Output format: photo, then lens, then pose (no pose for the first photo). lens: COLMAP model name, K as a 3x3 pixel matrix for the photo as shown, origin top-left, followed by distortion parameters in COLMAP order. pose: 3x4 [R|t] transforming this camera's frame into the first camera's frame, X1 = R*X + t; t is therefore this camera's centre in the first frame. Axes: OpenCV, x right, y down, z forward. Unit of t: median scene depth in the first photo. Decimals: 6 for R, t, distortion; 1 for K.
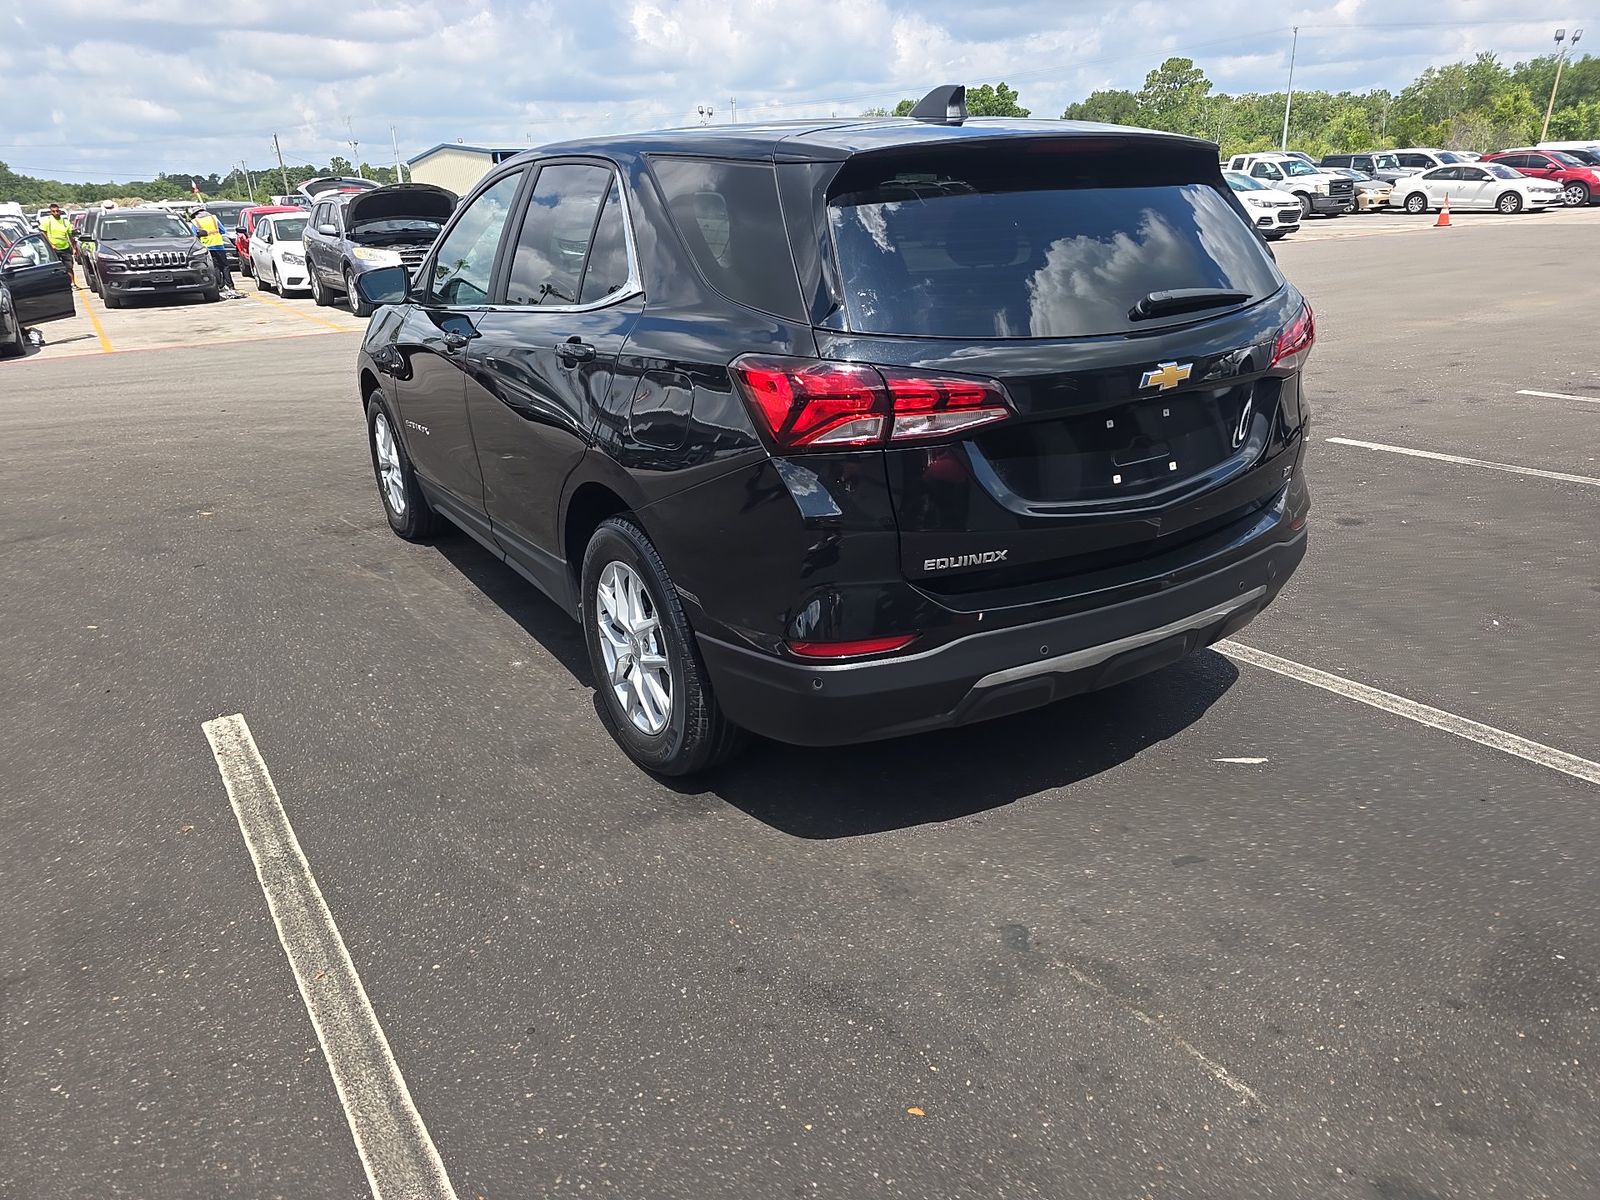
lens RADIAL K [[1070.7, 0, 799.6], [0, 1070.7, 586.5], [0, 0, 1]] dist [0.030598, -0.025785]
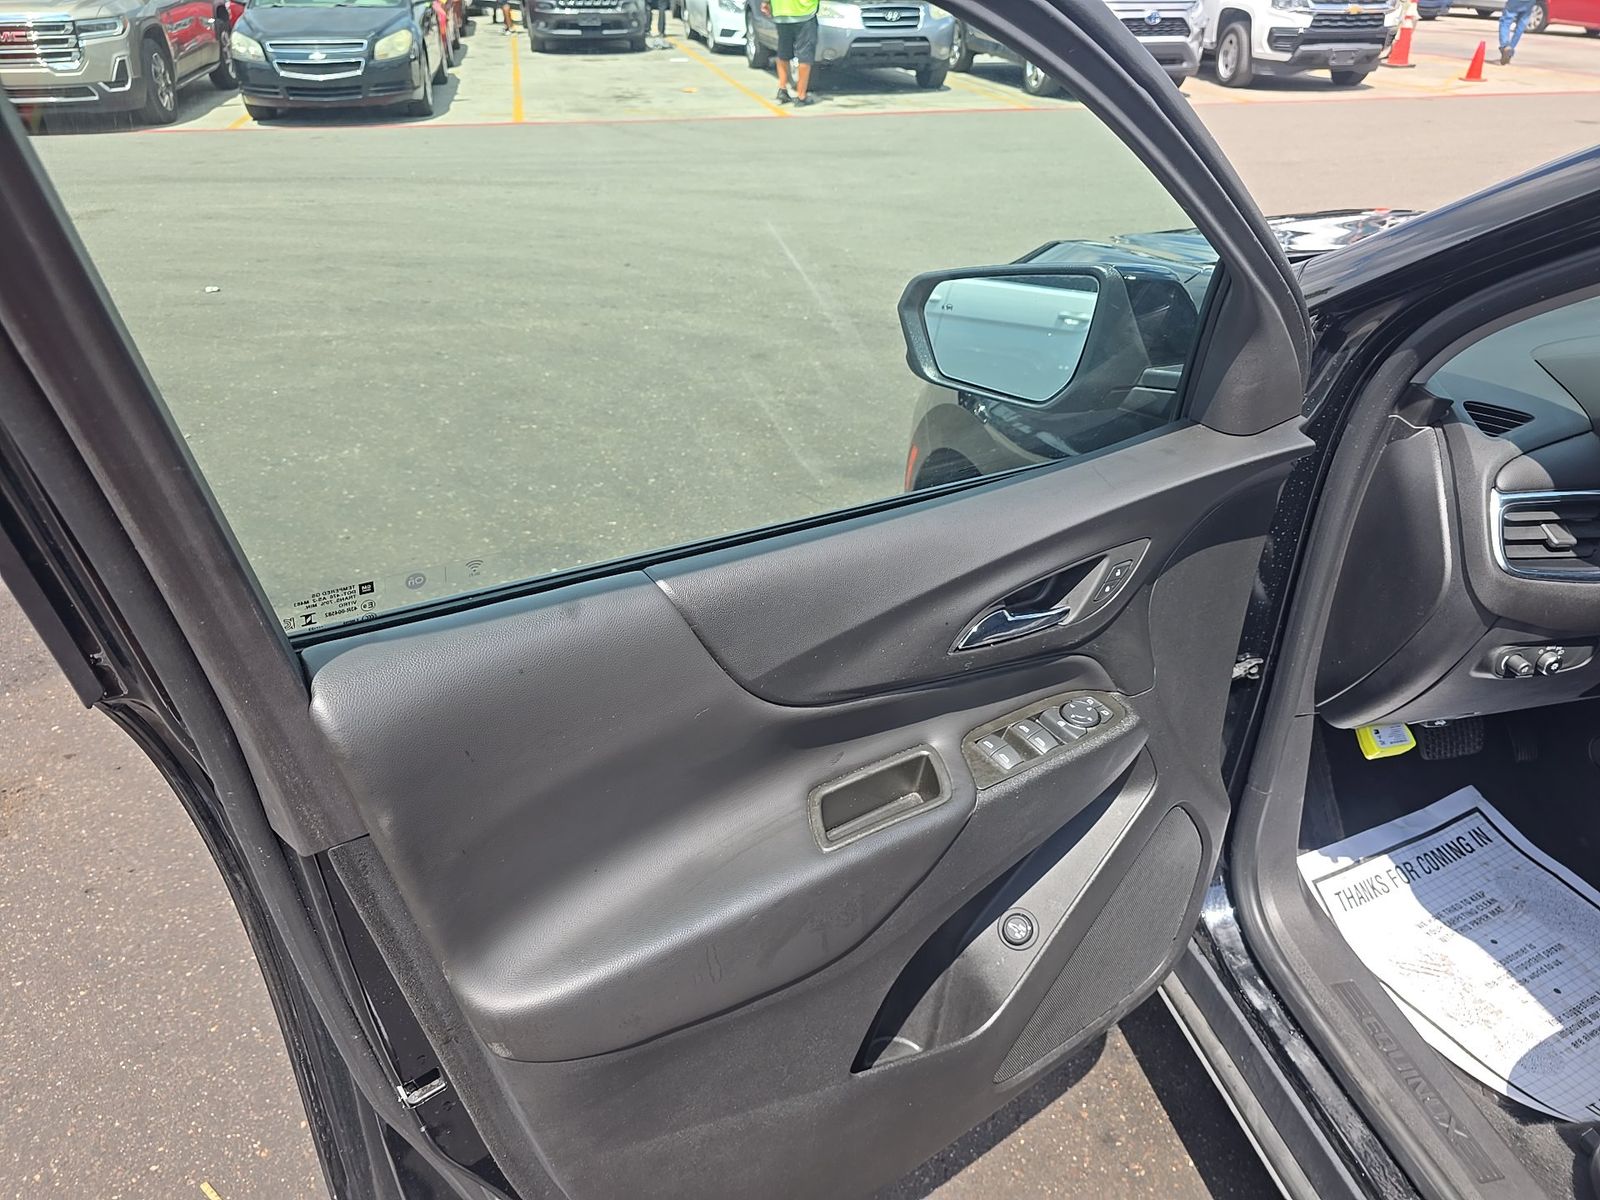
lens RADIAL K [[1070.7, 0, 786.2], [0, 1070.7, 600.1], [0, 0, 1]] dist [0.030598, -0.025785]
pose [[0.931840, 0.222375, -0.286747, -0.094387], [-0.159096, 0.960591, 0.227934, -0.062609], [0.326133, -0.166778, 0.930496, 0.173278]]
